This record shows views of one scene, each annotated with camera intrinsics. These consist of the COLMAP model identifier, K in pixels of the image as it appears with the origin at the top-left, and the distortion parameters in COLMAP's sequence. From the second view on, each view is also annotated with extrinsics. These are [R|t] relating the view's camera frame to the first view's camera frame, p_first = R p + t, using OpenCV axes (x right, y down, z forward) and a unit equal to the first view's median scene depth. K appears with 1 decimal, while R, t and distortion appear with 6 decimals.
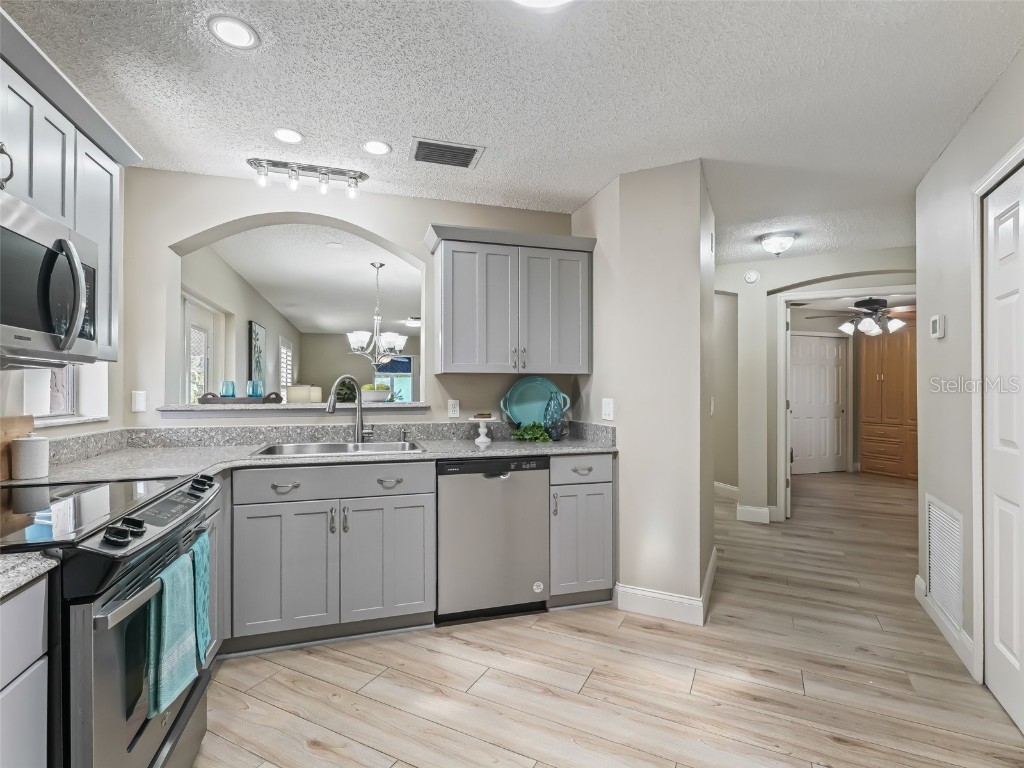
lens RADIAL K [[497.3, 0, 512.0], [0, 497.3, 384.0], [0, 0, 1]] dist [0.000905, -0.001037]
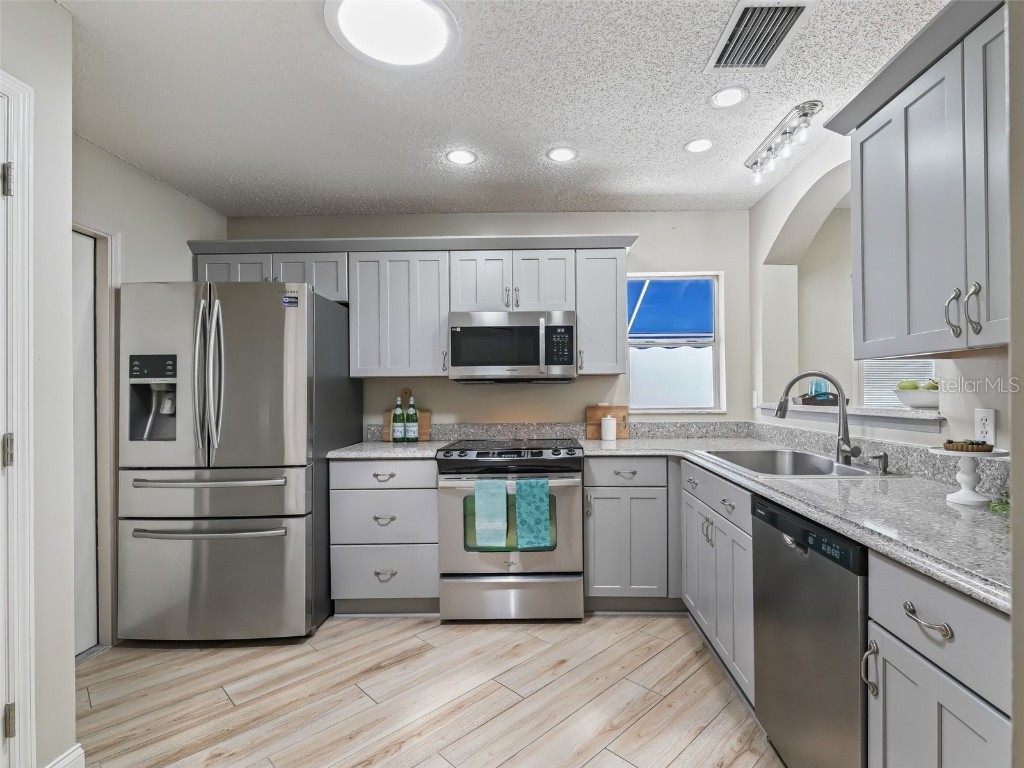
lens RADIAL K [[497.9, 0, 537.5], [0, 497.9, 388.5], [0, 0, 1]] dist [-0.000943, -0.000131]
pose [[-0.303465, -0.002265, -0.952840, 0.611010], [0.022028, 0.999713, -0.009392, 0.008383], [0.952588, -0.023839, -0.303328, 0.941477]]
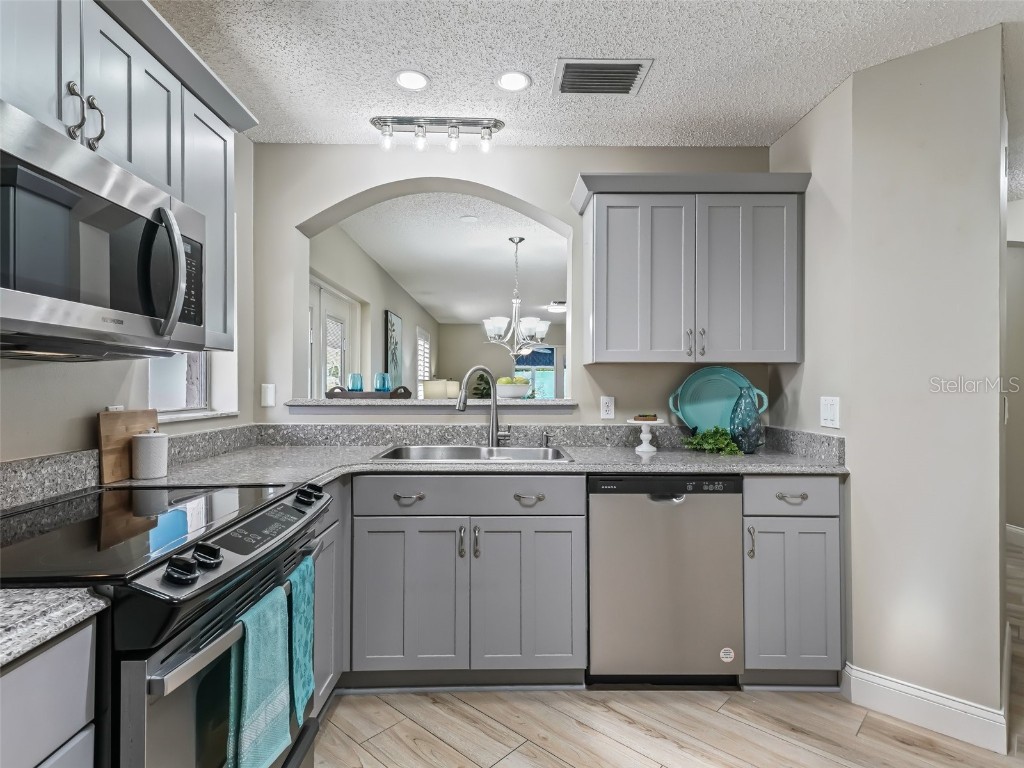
lens RADIAL K [[554.8, 0, 508.3], [0, 554.8, 380.3], [0, 0, 1]] dist [0.040577, -0.001434]
pose [[0.960229, 0.000846, -0.279211, -0.027442], [0.000025, 0.999995, 0.003114, 0.003740], [0.279213, -0.002997, 0.960225, 0.128694]]
